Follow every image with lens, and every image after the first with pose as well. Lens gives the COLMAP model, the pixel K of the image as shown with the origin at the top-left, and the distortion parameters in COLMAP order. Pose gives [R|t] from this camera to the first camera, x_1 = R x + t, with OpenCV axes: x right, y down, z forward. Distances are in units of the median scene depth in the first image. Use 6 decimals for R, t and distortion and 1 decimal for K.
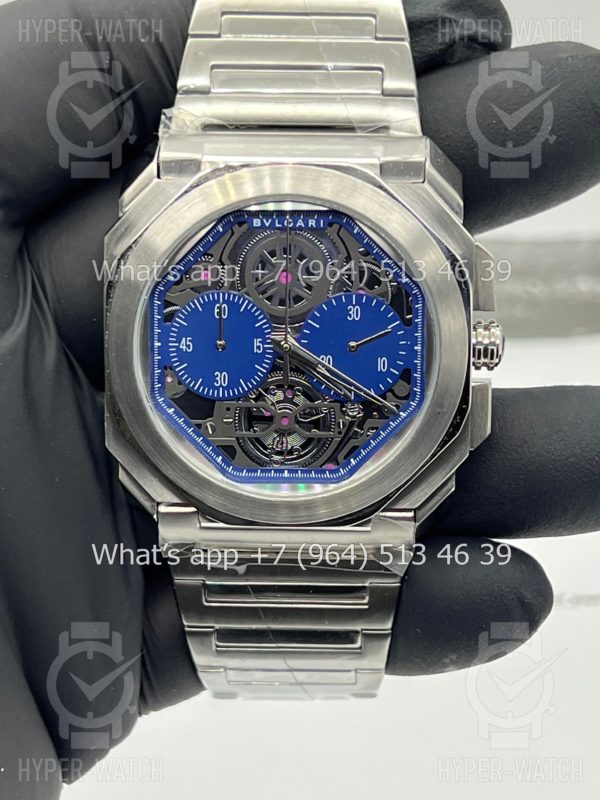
lens RADIAL K [[1876.0, 0, 301.1], [0, 1876.0, 405.0], [0, 0, 1]] dist [0.353210, 0.000000]
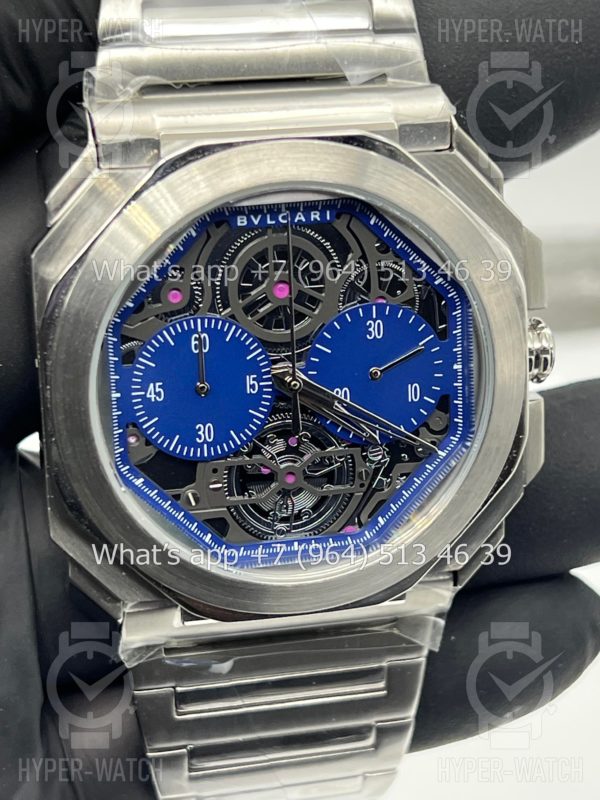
lens RADIAL K [[1876.0, 0, 304.9], [0, 1876.0, 405.5], [0, 0, 1]] dist [0.353210, 0.000000]
pose [[0.964349, -0.104302, 0.243211, -0.184240], [0.083420, 0.992008, 0.094662, -0.091770], [-0.251141, -0.070998, 0.965343, 0.274416]]
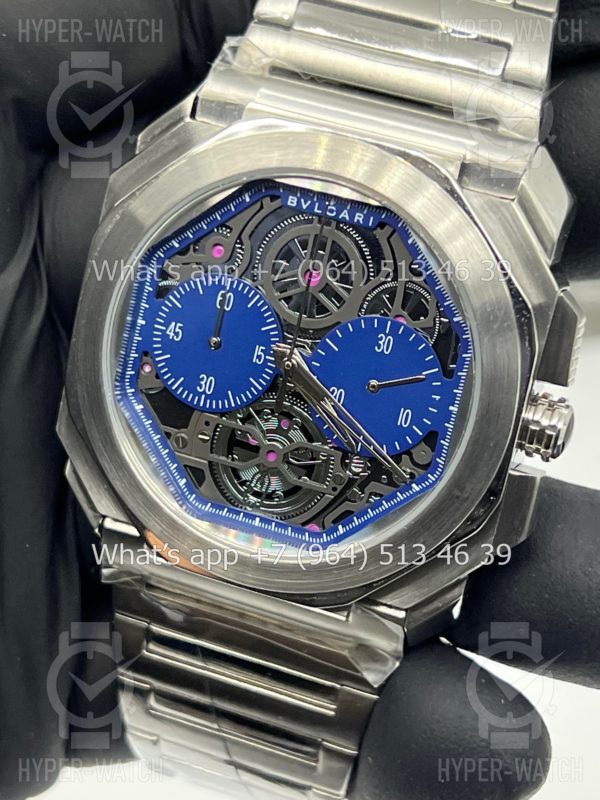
lens RADIAL K [[1876.0, 0, 315.7], [0, 1876.0, 404.4], [0, 0, 1]] dist [0.353210, 0.000000]
pose [[0.950774, 0.249539, -0.183736, 0.148142], [-0.249215, 0.968119, 0.025233, -0.037060], [0.184175, 0.021799, 0.982652, 0.234848]]
